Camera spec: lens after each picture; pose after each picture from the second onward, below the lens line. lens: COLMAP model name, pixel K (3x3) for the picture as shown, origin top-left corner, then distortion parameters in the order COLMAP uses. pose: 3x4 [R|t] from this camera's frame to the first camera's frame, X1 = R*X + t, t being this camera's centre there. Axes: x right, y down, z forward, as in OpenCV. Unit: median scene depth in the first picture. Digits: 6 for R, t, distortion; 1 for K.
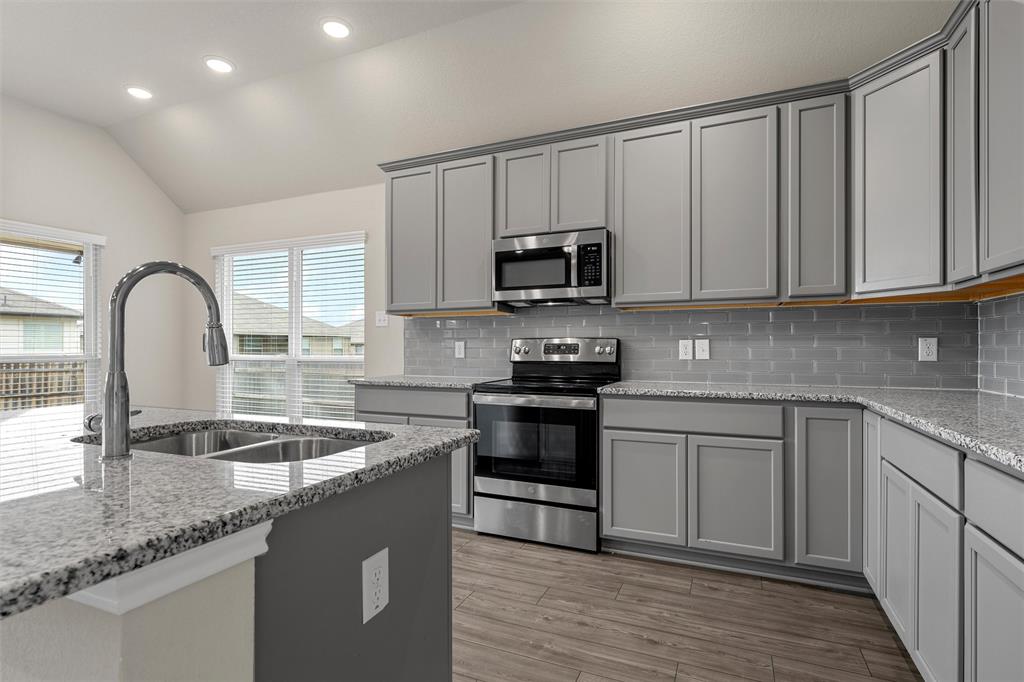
lens RADIAL K [[500.8, 0, 514.1], [0, 500.8, 344.4], [0, 0, 1]] dist [0.001684, -0.000314]
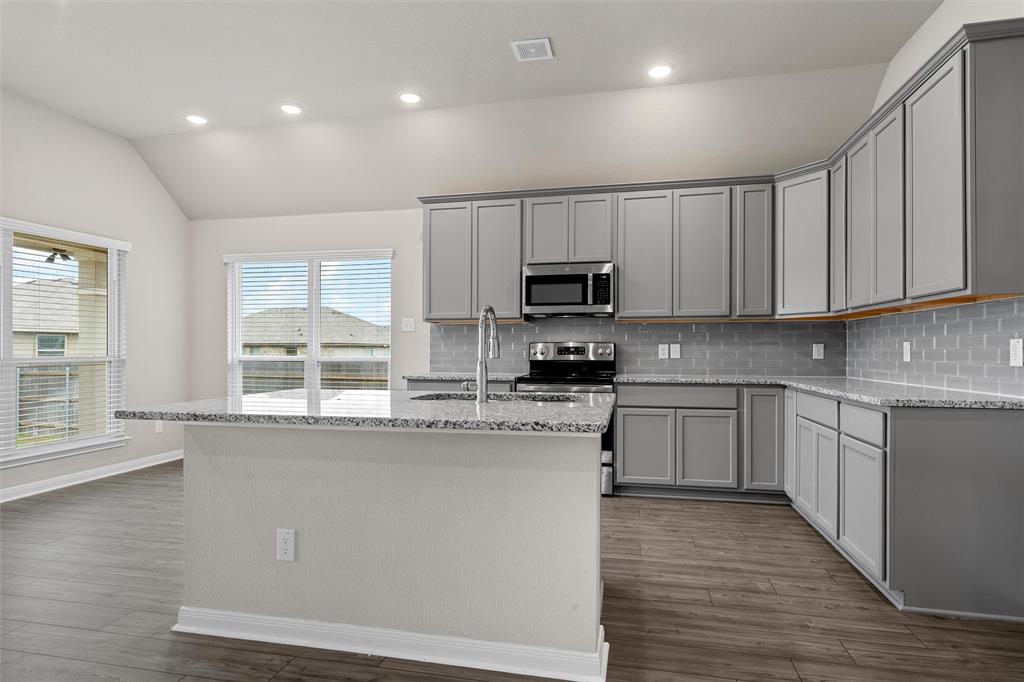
lens RADIAL K [[544.6, 0, 513.3], [0, 544.6, 346.8], [0, 0, 1]] dist [0.000518, 0.000342]
pose [[0.980817, 0.003145, 0.194904, -0.373887], [-0.003254, 0.999995, 0.000240, -0.001343], [-0.194902, -0.000869, 0.980822, -0.408116]]
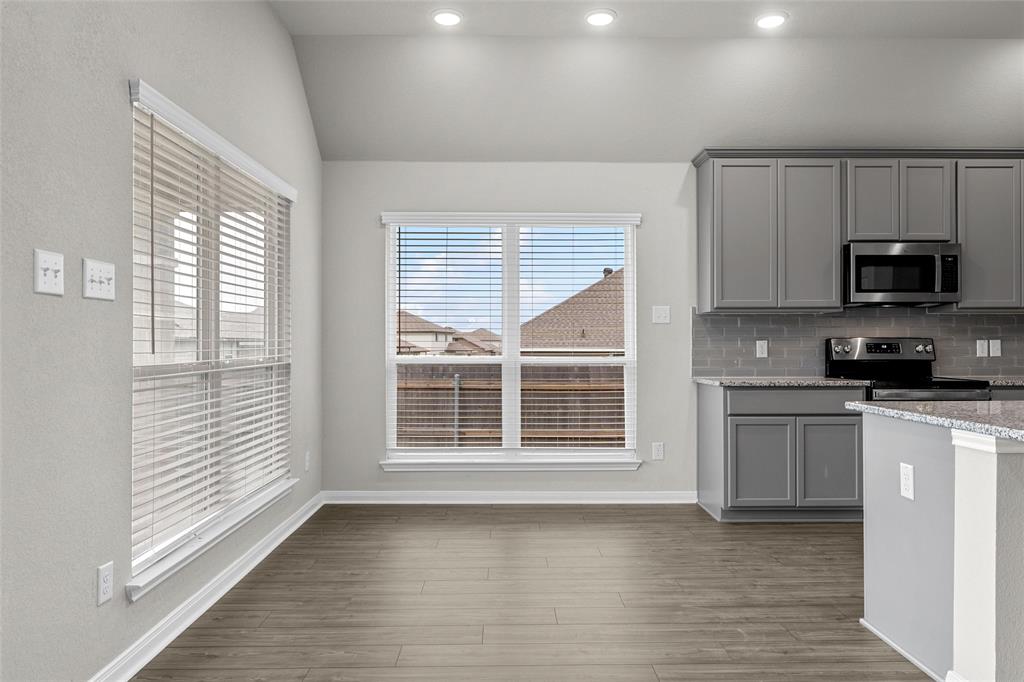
lens RADIAL K [[695.0, 0, 515.6], [0, 695.0, 342.9], [0, 0, 1]] dist [-0.001967, 0.000107]
pose [[0.910403, 0.000077, 0.413723, -1.396541], [-0.001290, 0.999996, 0.002652, -0.005493], [-0.413721, -0.002948, 0.910399, -0.025118]]
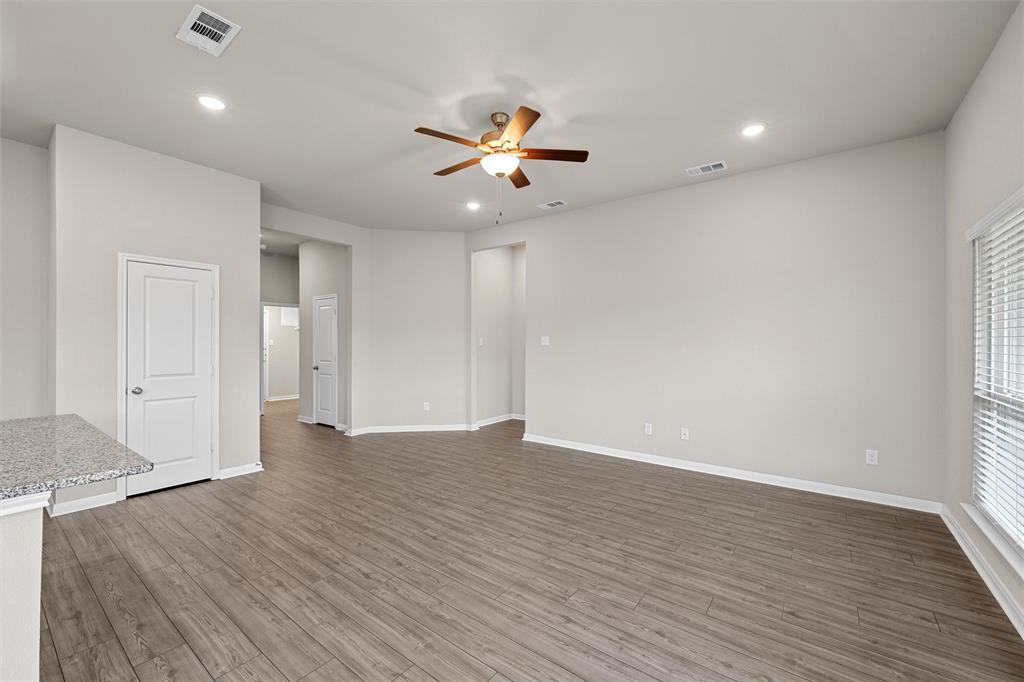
lens RADIAL K [[414.3, 0, 513.1], [0, 414.3, 341.0], [0, 0, 1]] dist [0.000043, 0.000013]
pose [[-0.970944, 0.002337, 0.239294, -1.280374], [0.000132, 0.999957, -0.009233, -0.070275], [-0.239306, -0.008933, -0.970903, 0.727222]]
